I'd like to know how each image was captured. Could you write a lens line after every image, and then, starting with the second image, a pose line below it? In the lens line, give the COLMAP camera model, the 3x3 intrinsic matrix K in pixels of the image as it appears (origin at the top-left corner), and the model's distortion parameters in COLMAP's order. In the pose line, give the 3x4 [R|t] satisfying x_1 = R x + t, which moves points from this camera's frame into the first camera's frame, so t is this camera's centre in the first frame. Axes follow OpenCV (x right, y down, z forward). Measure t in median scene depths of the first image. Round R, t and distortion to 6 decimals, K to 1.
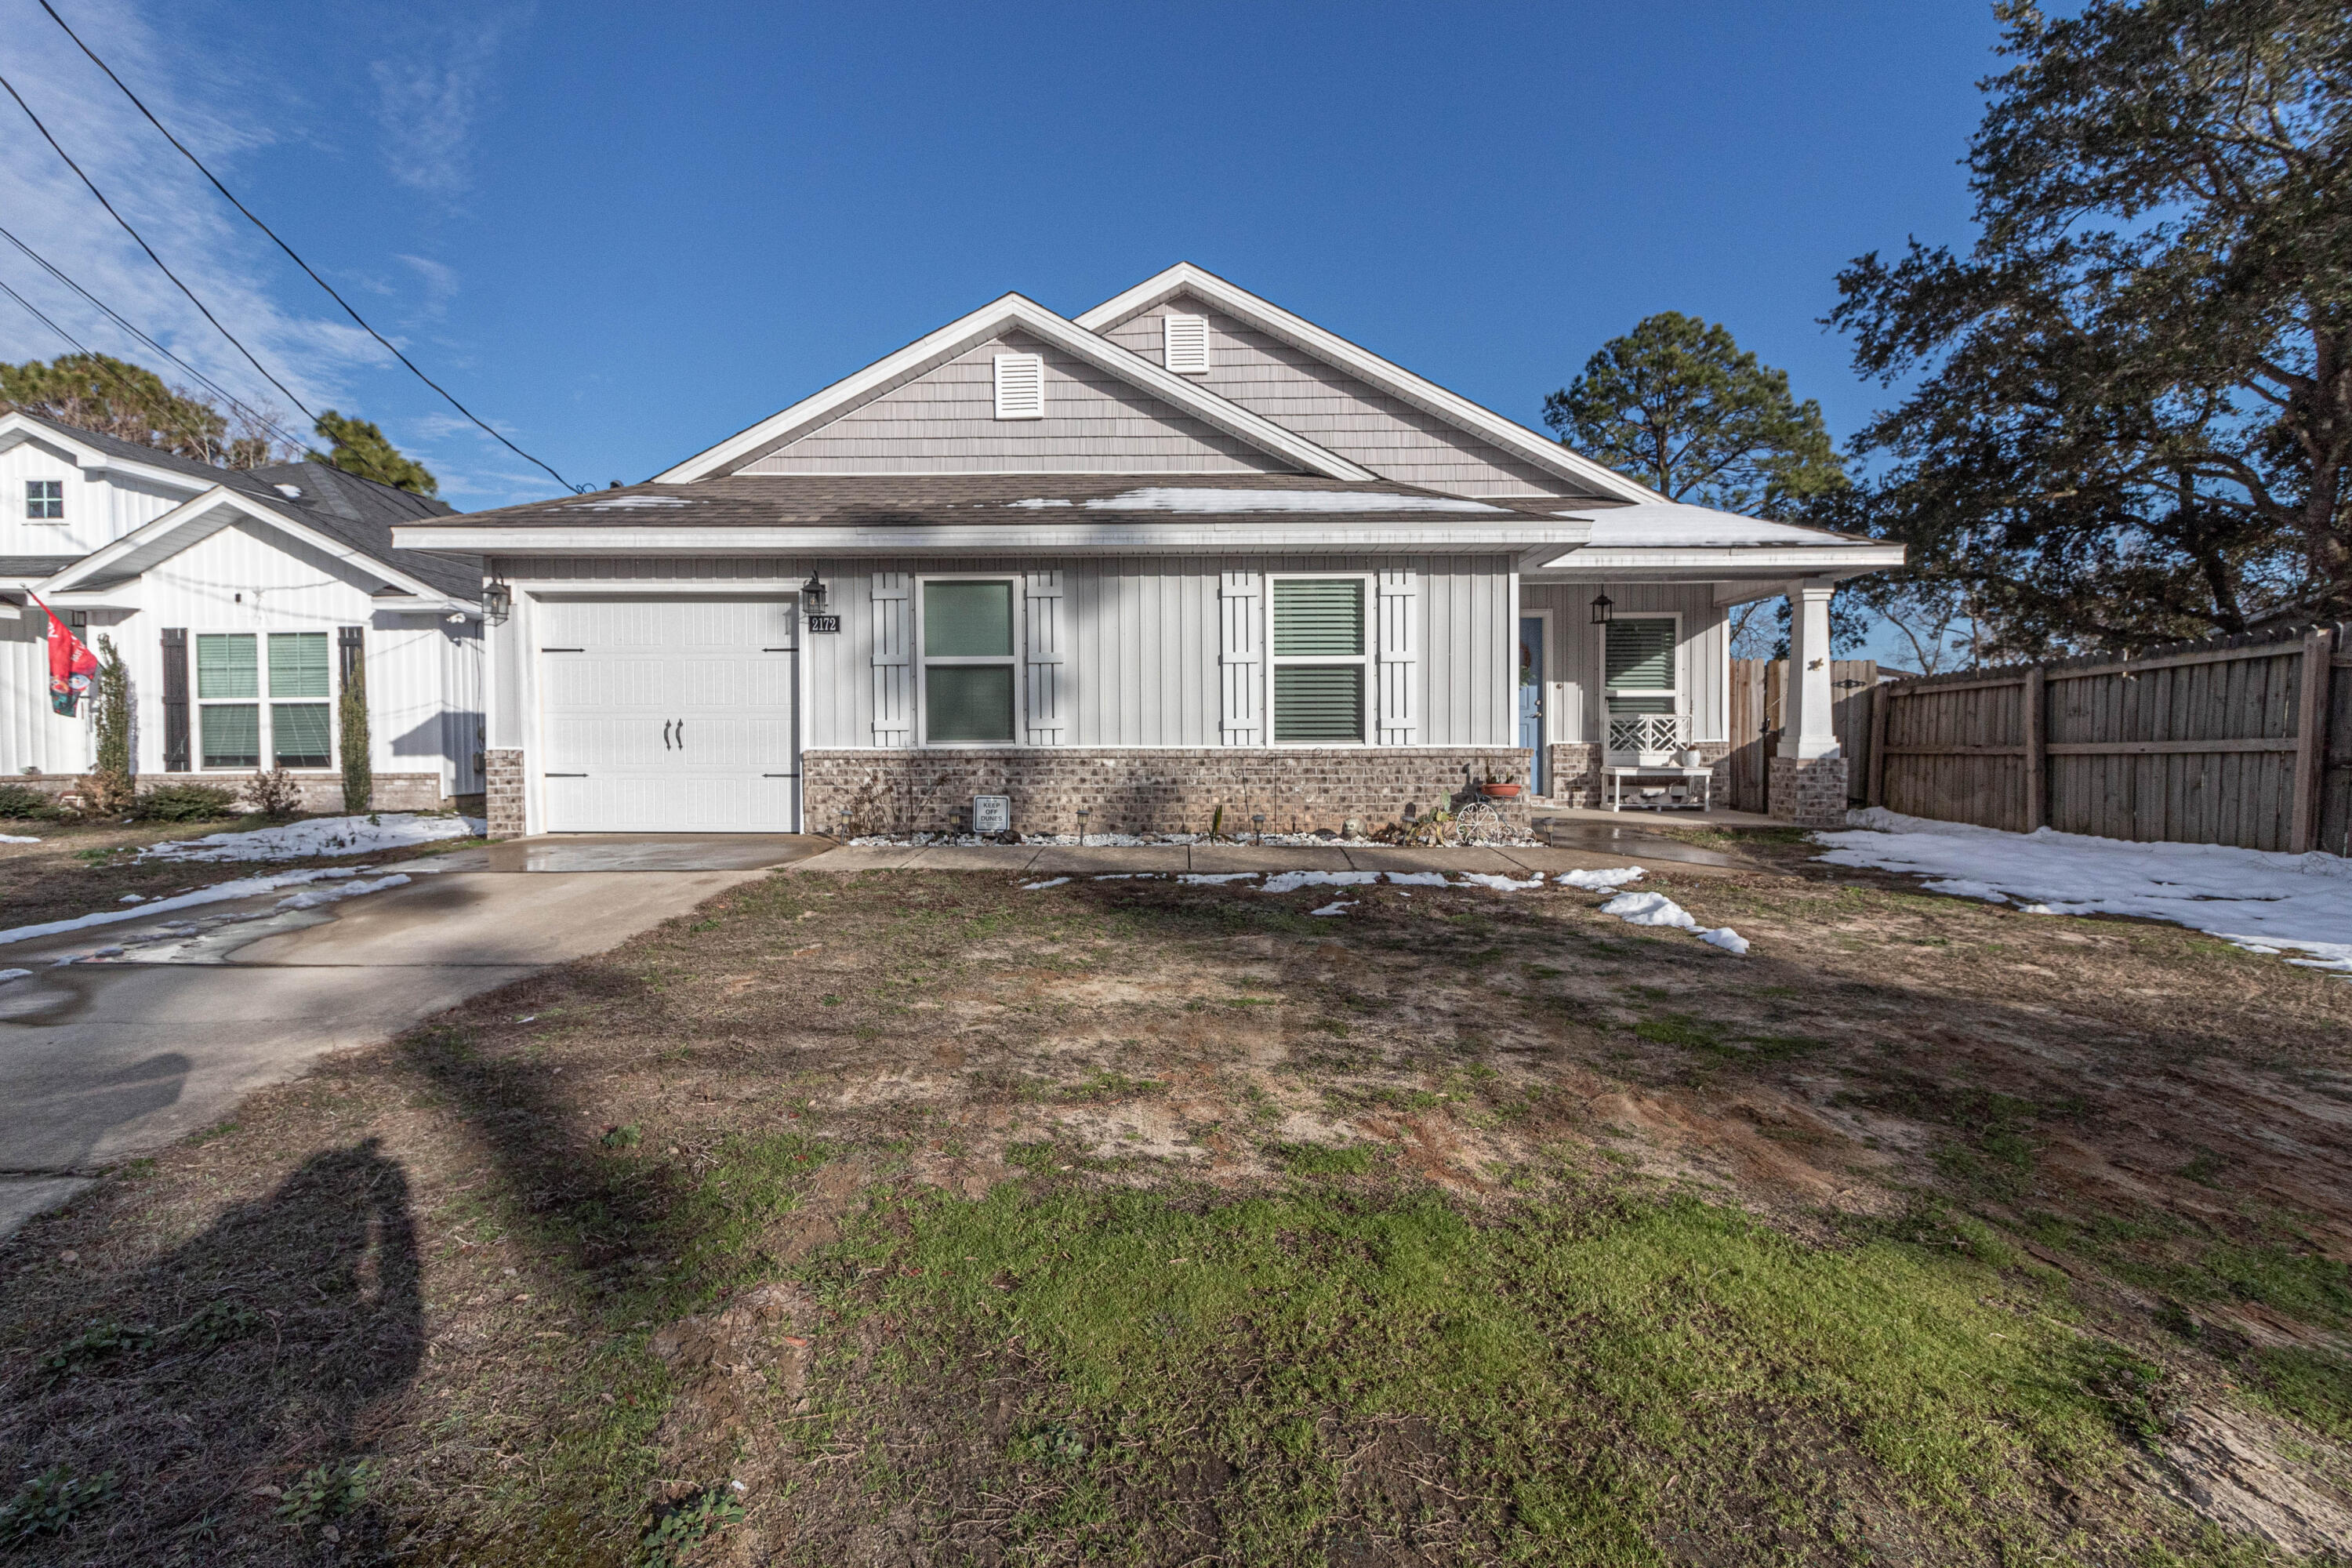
lens RADIAL K [[1079.4, 0, 1160.1], [0, 1079.4, 762.6], [0, 0, 1]] dist [0.007131, 0.000025]
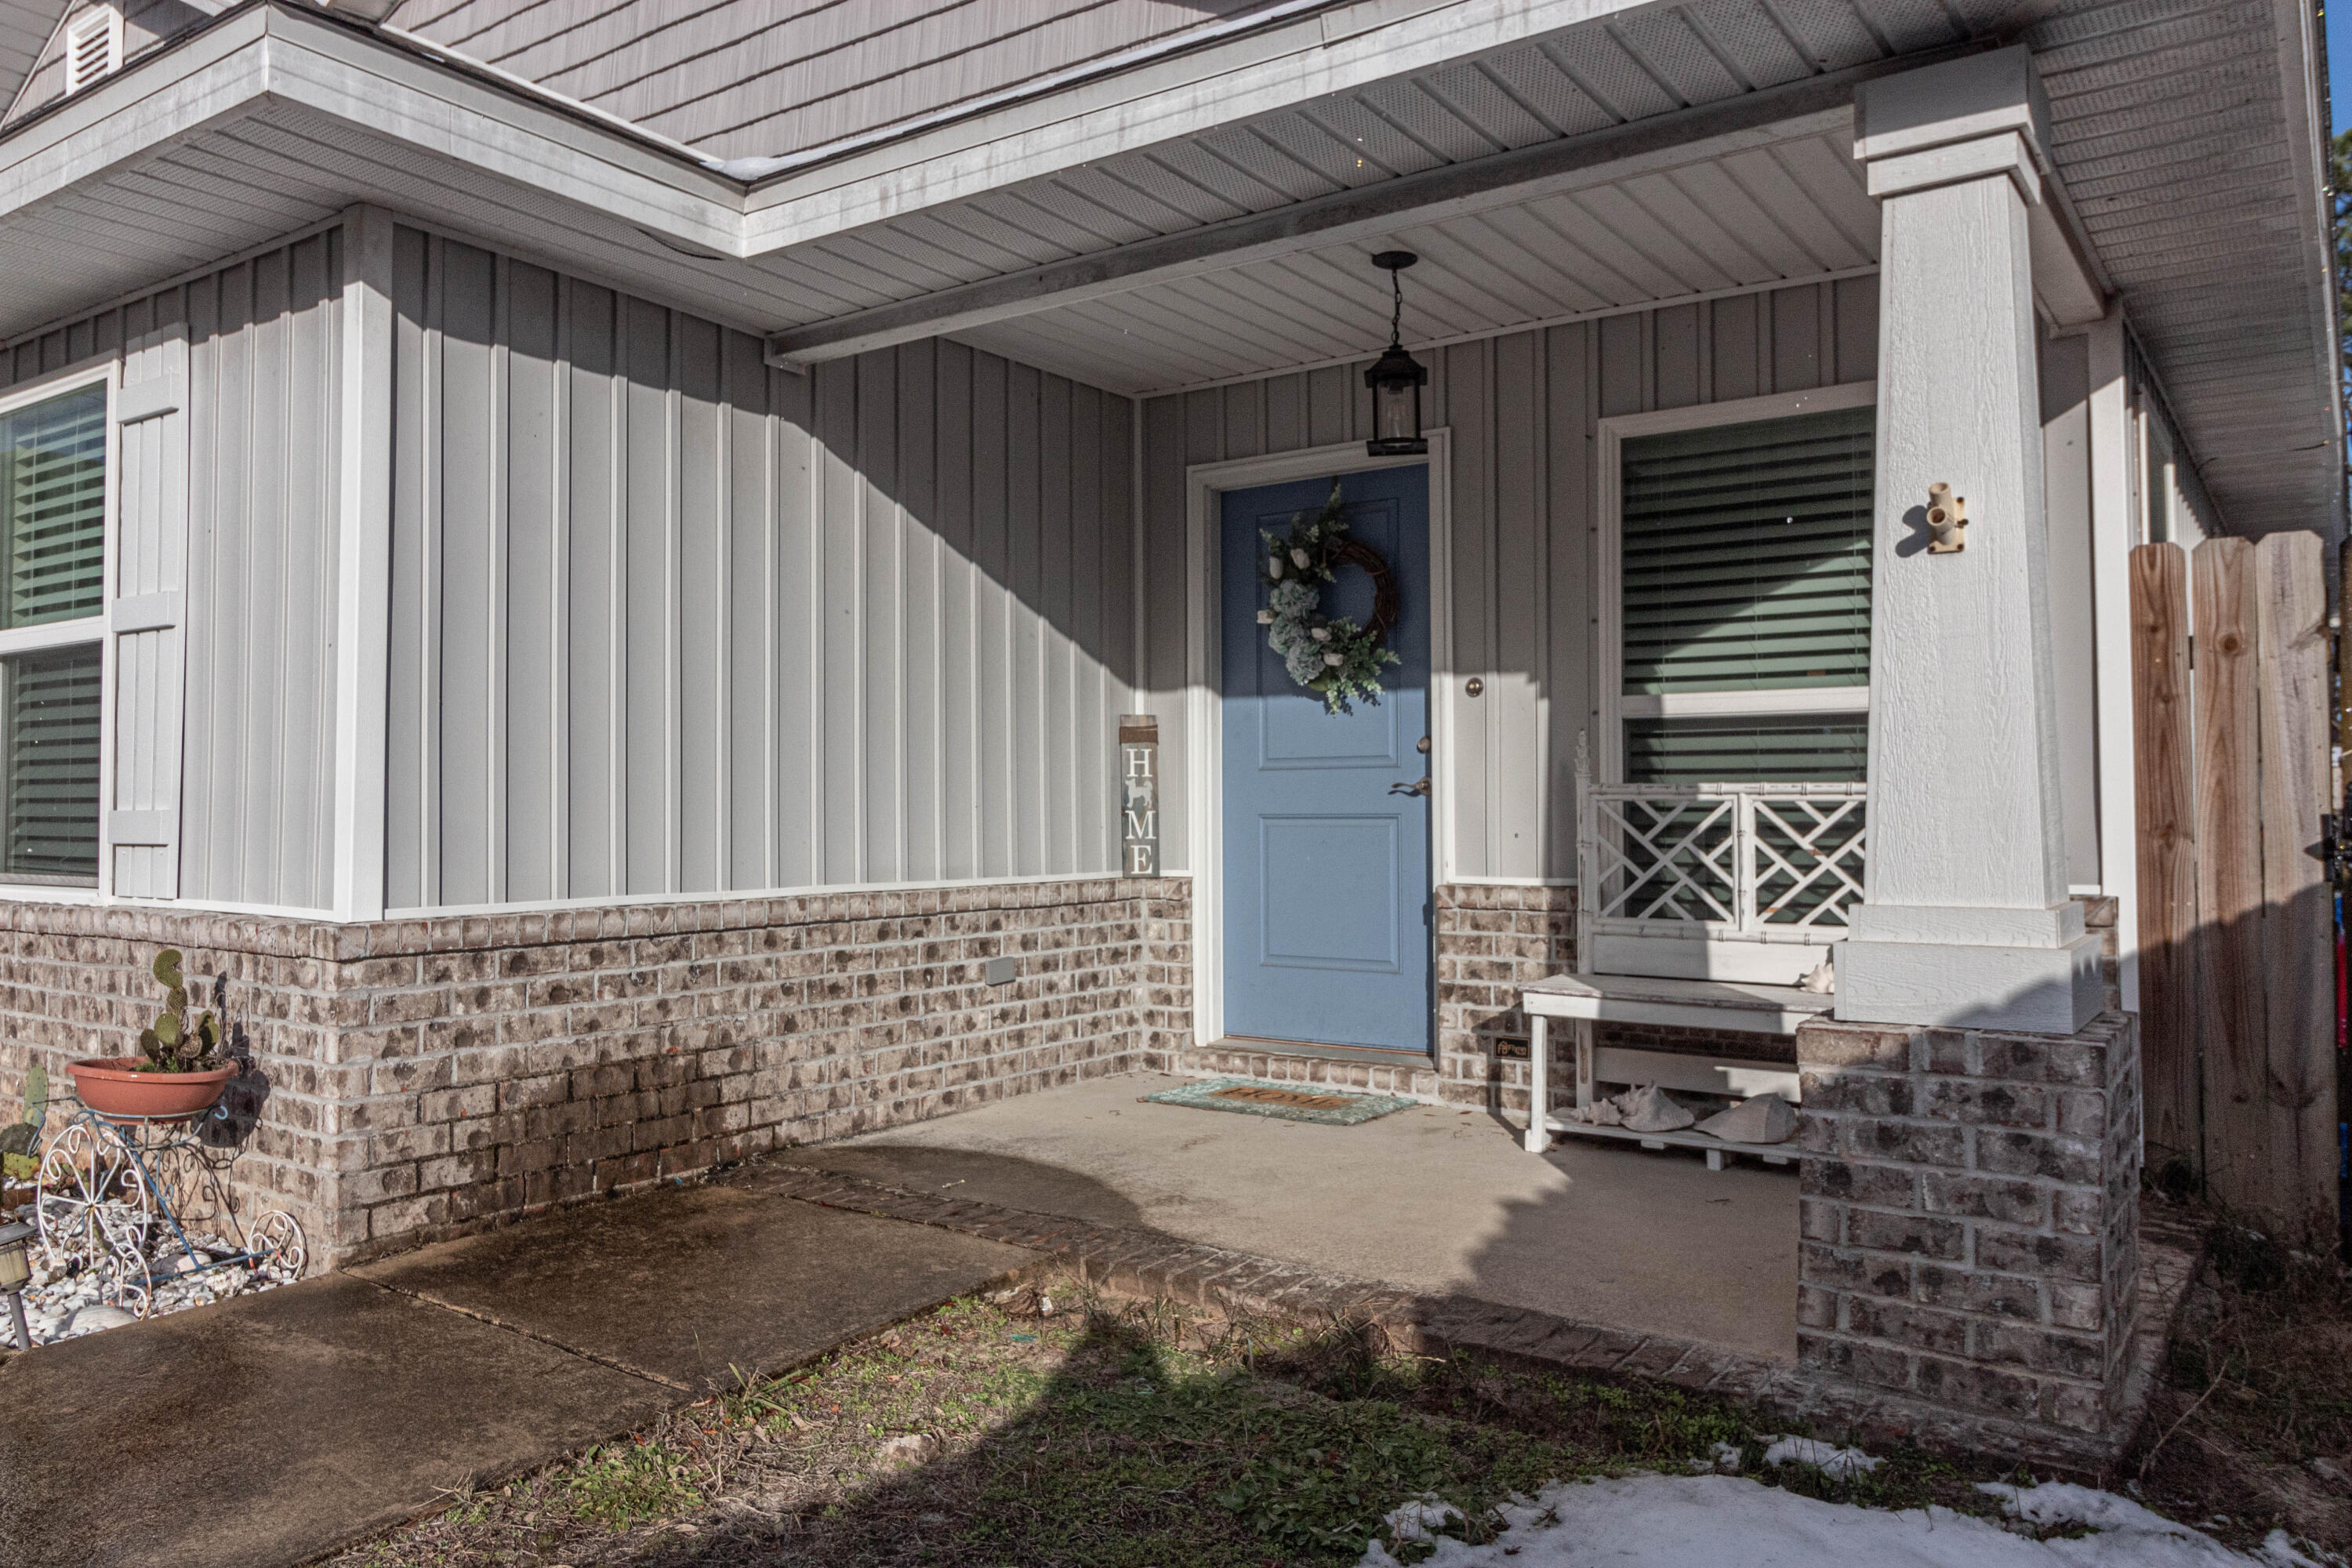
lens RADIAL K [[1681.2, 0, 1159.9], [0, 1681.2, 756.0], [0, 0, 1]] dist [0.008494, -0.002537]
pose [[0.829193, -0.014329, -0.558779, 0.722911], [-0.016288, 0.998627, -0.049778, -0.036833], [0.558725, 0.050378, 0.827821, 0.755158]]
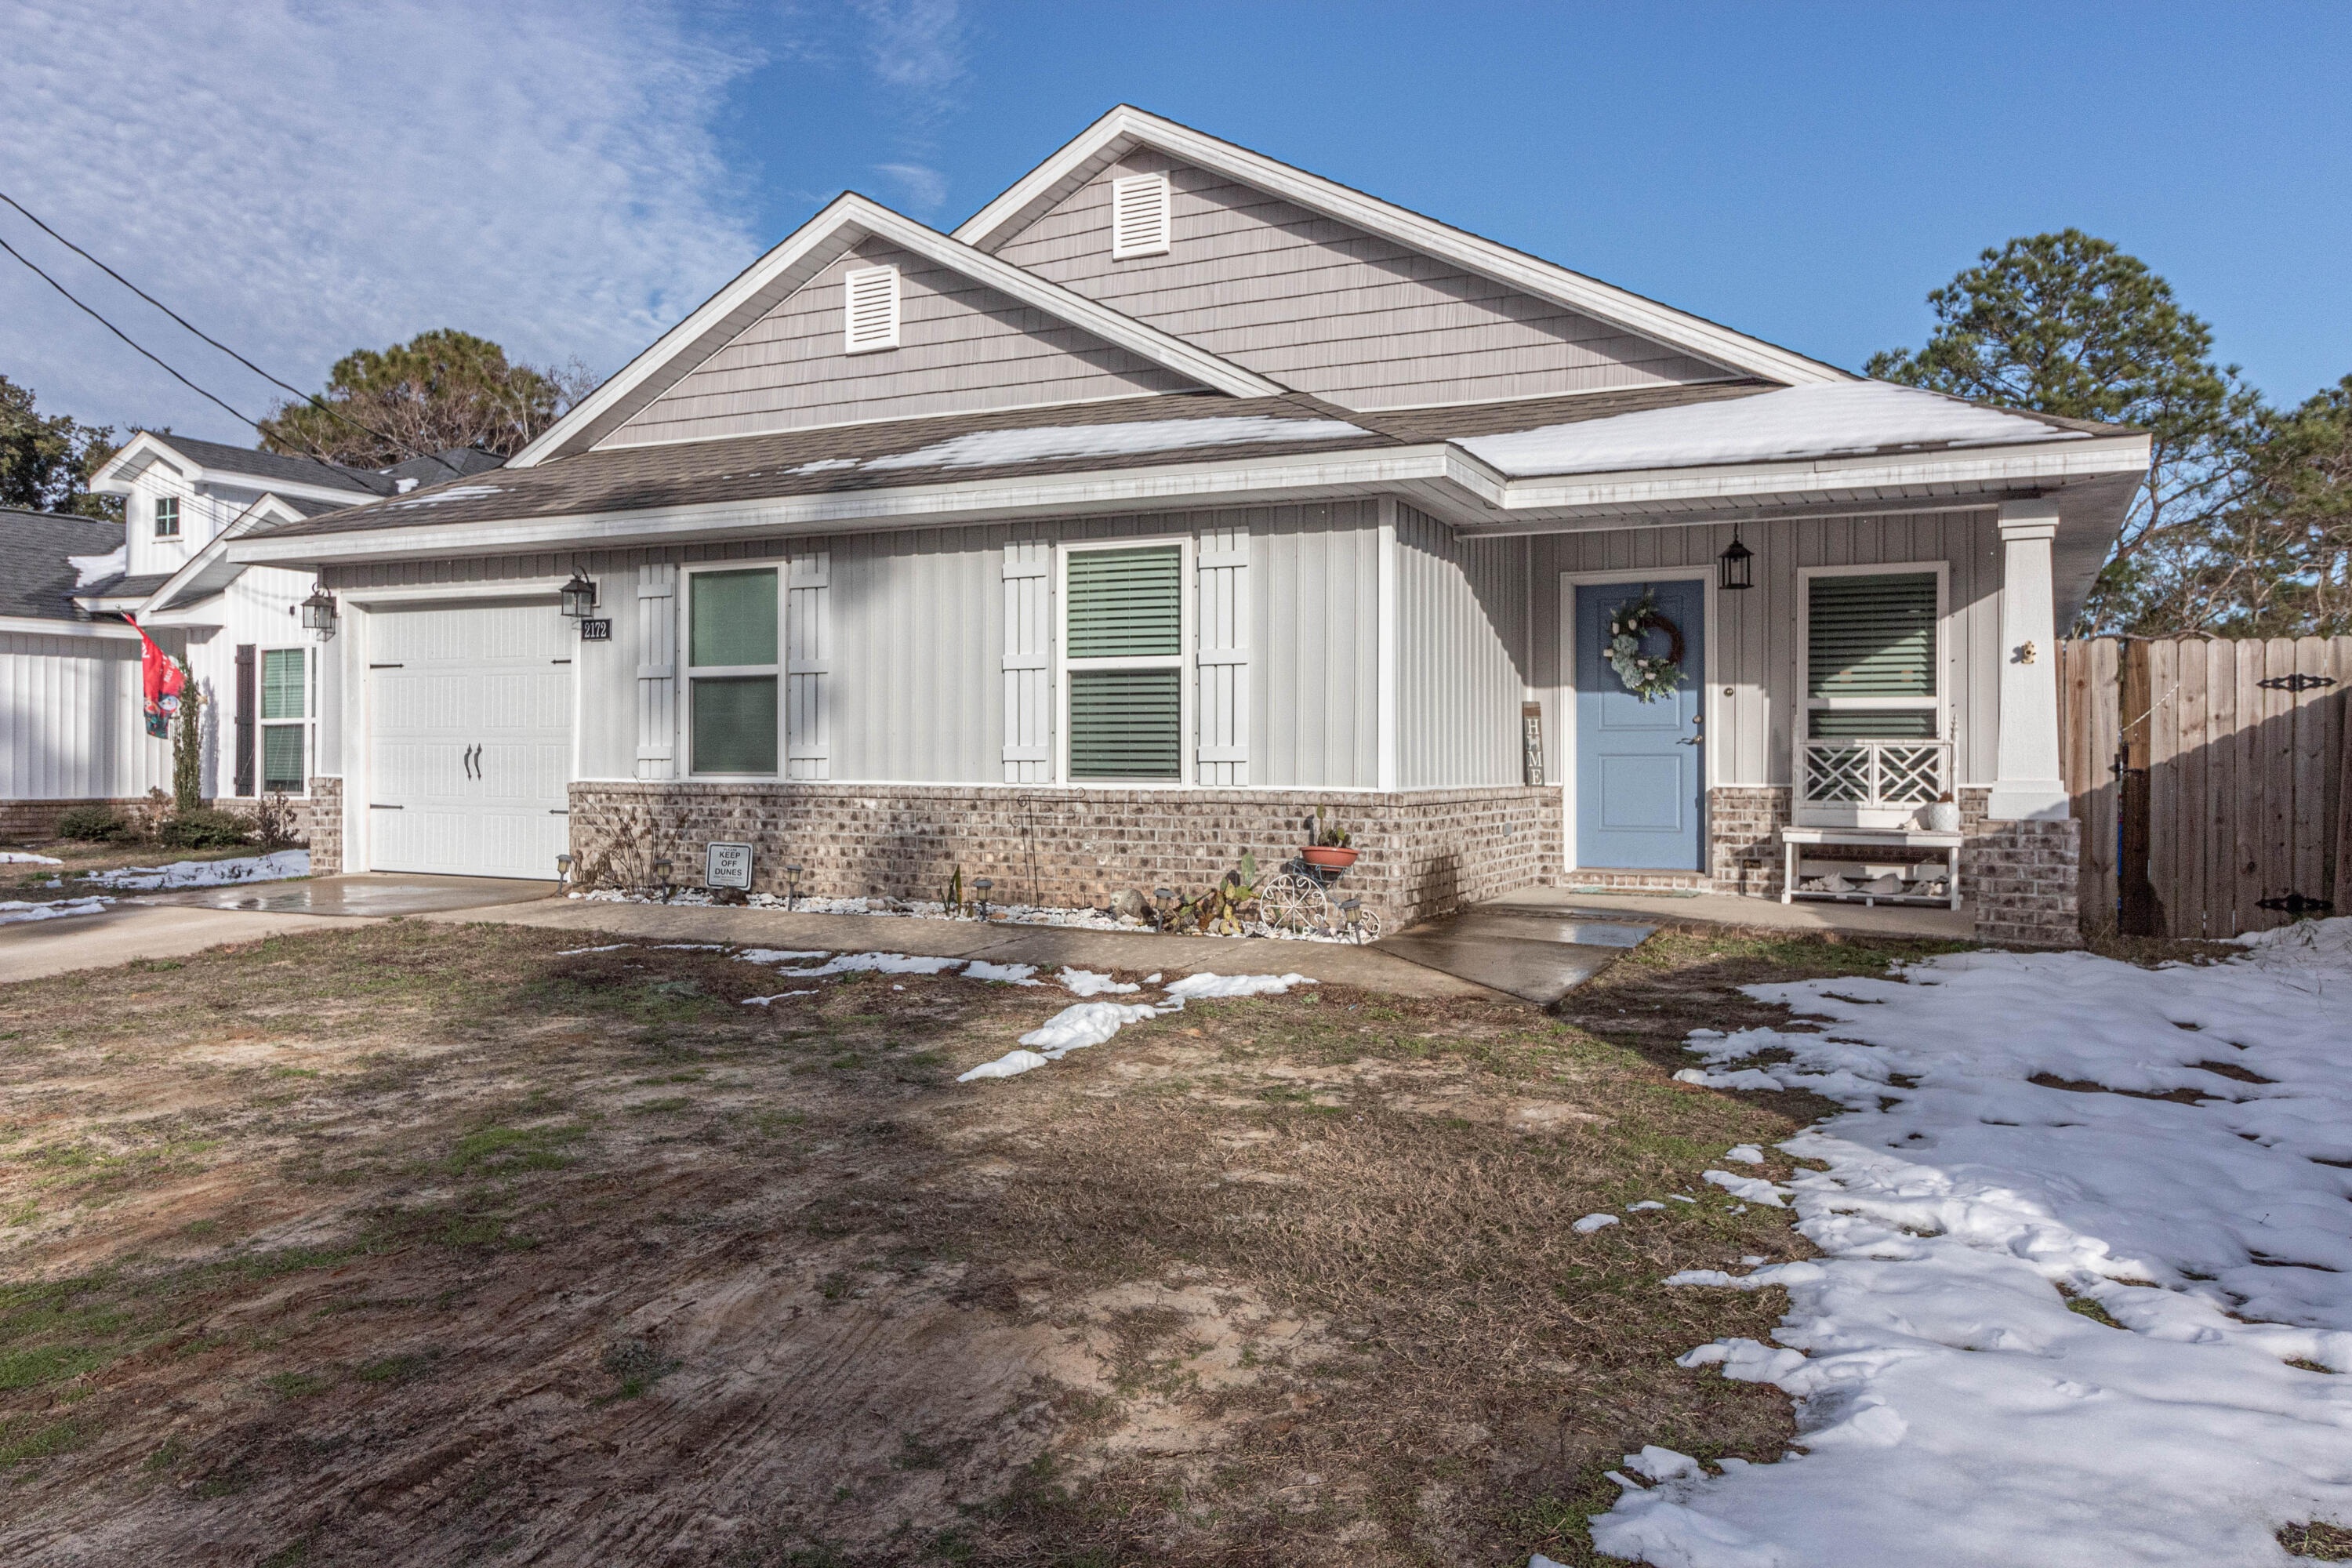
lens RADIAL K [[1682.0, 0, 1151.8], [0, 1682.0, 758.4], [0, 0, 1]] dist [0.001784, -0.000782]
pose [[0.904325, 0.006902, -0.426790, 0.626447], [-0.018489, 0.999564, -0.023011, -0.008125], [0.426445, 0.028700, 0.904058, 0.020902]]
